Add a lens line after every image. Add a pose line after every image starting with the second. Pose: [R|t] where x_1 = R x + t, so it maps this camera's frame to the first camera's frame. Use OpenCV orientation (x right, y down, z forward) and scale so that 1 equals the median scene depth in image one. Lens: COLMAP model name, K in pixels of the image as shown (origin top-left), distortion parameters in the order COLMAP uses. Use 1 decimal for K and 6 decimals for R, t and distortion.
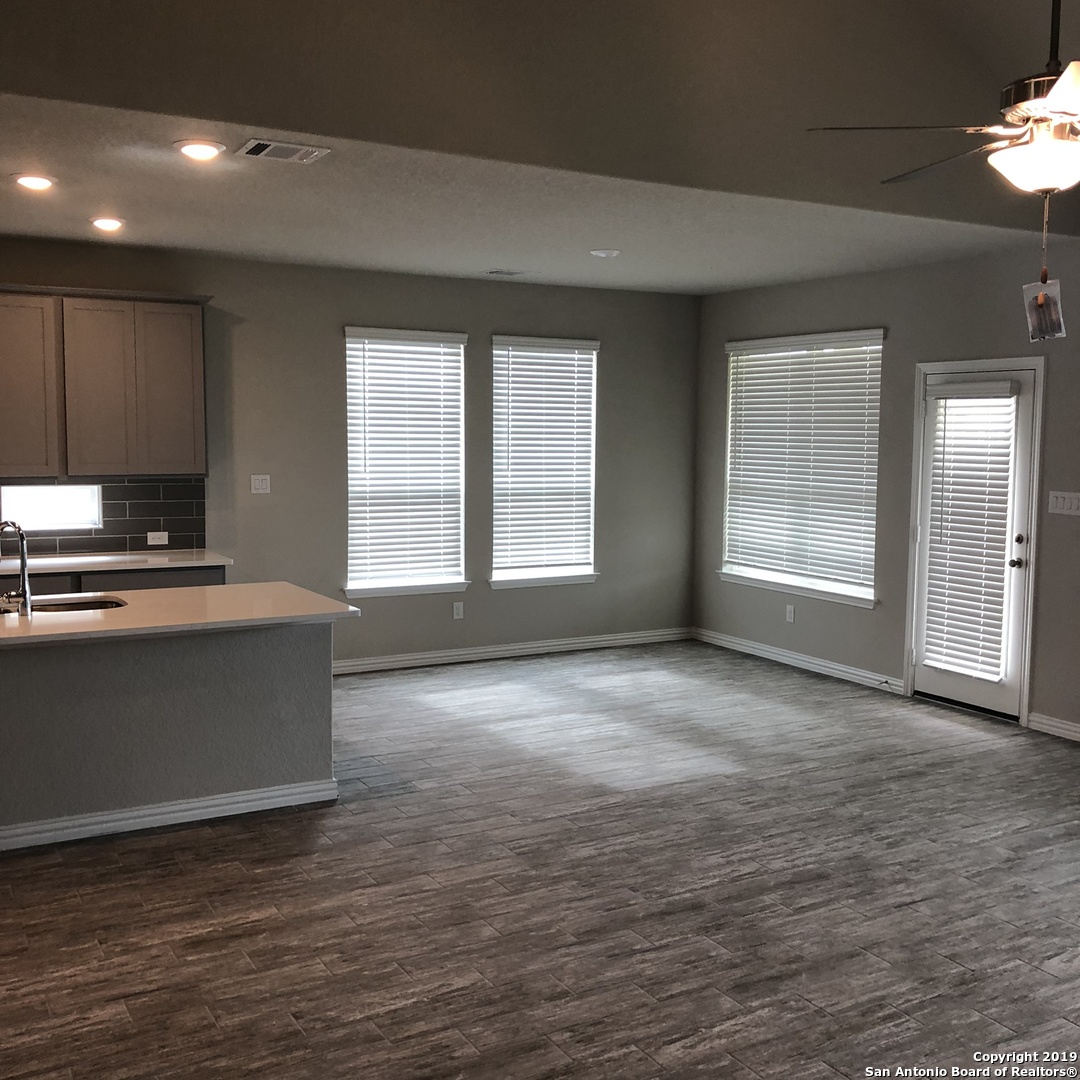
lens RADIAL K [[1208.1, 0, 540.5], [0, 1208.1, 539.7], [0, 0, 1]] dist [0.028961, 0.000000]
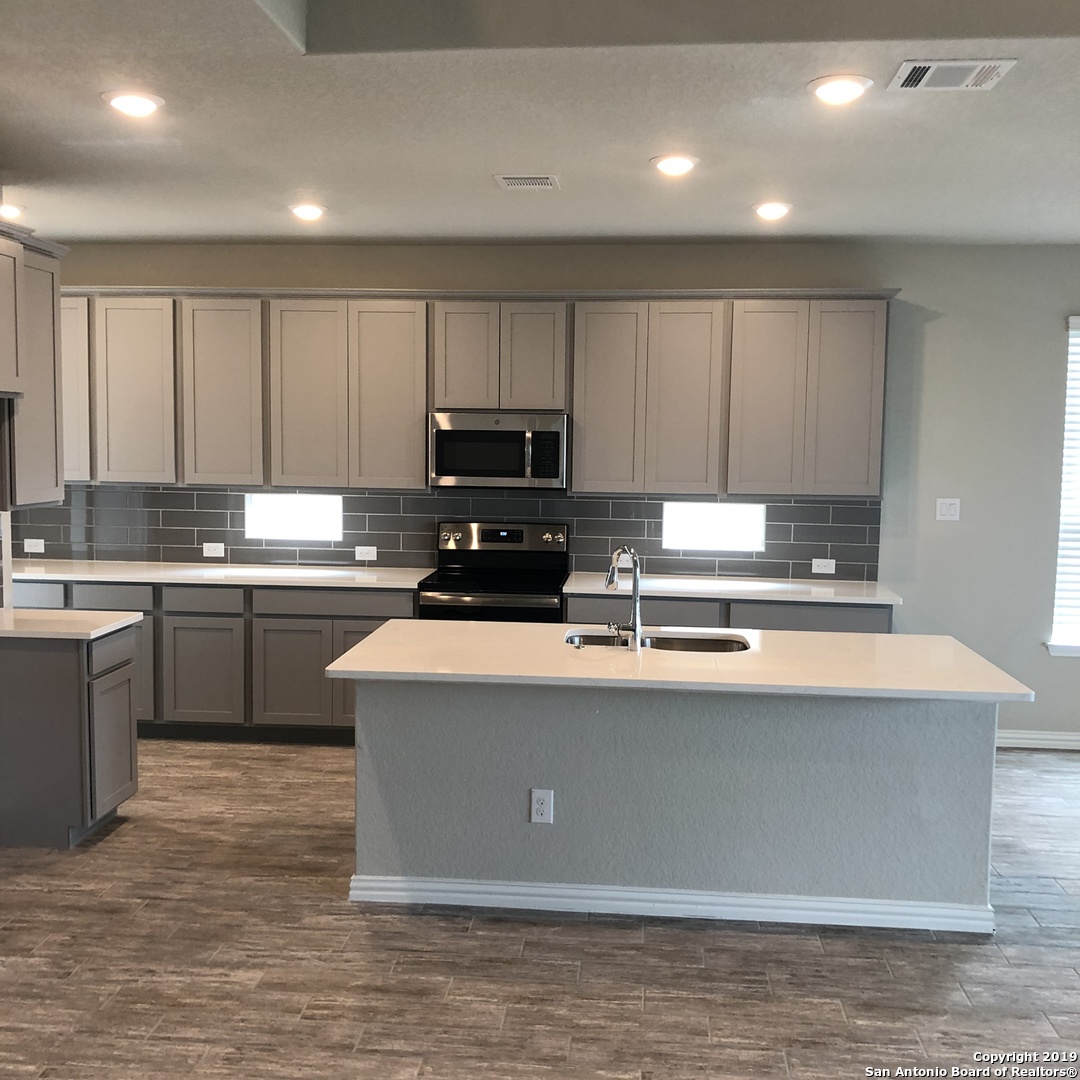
lens RADIAL K [[1208.1, 0, 538.0], [0, 1208.1, 540.7], [0, 0, 1]] dist [0.028961, 0.000000]
pose [[0.824783, 0.055898, -0.562680, 0.012469], [-0.060376, 0.998119, 0.010657, -0.022915], [0.562217, 0.025183, 0.826606, 0.205973]]
